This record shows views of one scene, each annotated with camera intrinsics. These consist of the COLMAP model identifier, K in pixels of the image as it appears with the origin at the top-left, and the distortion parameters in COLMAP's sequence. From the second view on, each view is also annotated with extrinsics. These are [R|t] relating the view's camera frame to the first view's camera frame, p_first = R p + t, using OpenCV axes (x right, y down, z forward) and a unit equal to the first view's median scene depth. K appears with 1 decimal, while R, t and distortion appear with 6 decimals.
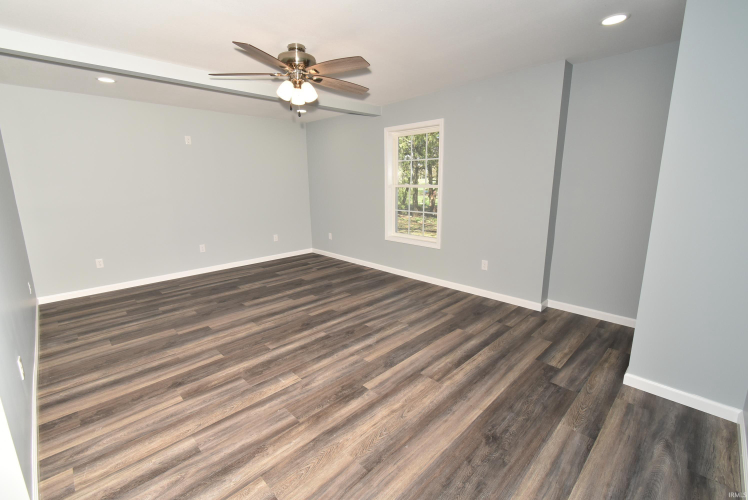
lens RADIAL K [[330.2, 0, 374.4], [0, 330.2, 247.9], [0, 0, 1]] dist [0.002591, -0.001341]
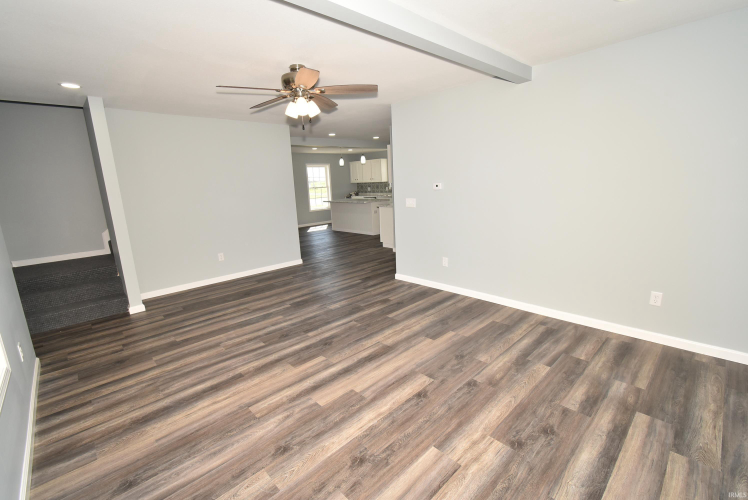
lens RADIAL K [[330.2, 0, 372.4], [0, 330.2, 251.0], [0, 0, 1]] dist [0.002591, -0.001341]
pose [[-0.998307, 0.049044, 0.031275, -0.384446], [0.057508, 0.912913, 0.404083, -0.378622], [-0.008733, 0.405197, -0.914187, 1.783175]]
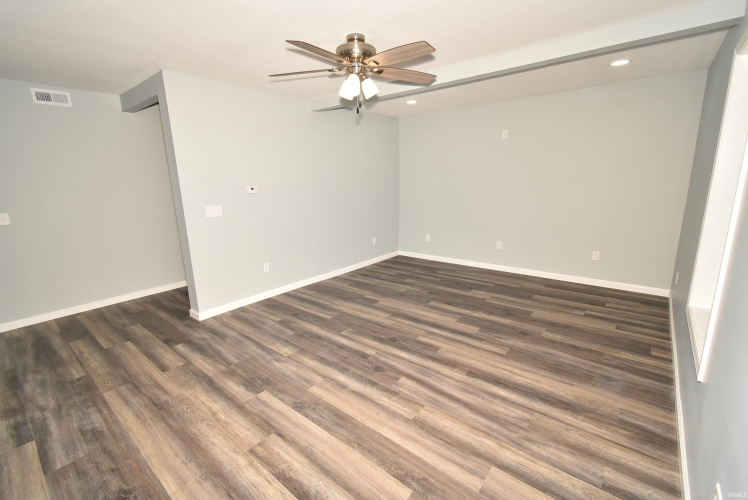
lens RADIAL K [[330.2, 0, 376.3], [0, 330.2, 251.7], [0, 0, 1]] dist [0.002591, -0.001341]
pose [[0.103620, 0.225436, -0.968732, 0.631051], [-0.180947, 0.961994, 0.204513, -0.183114], [0.978019, 0.154097, 0.140473, 0.812191]]
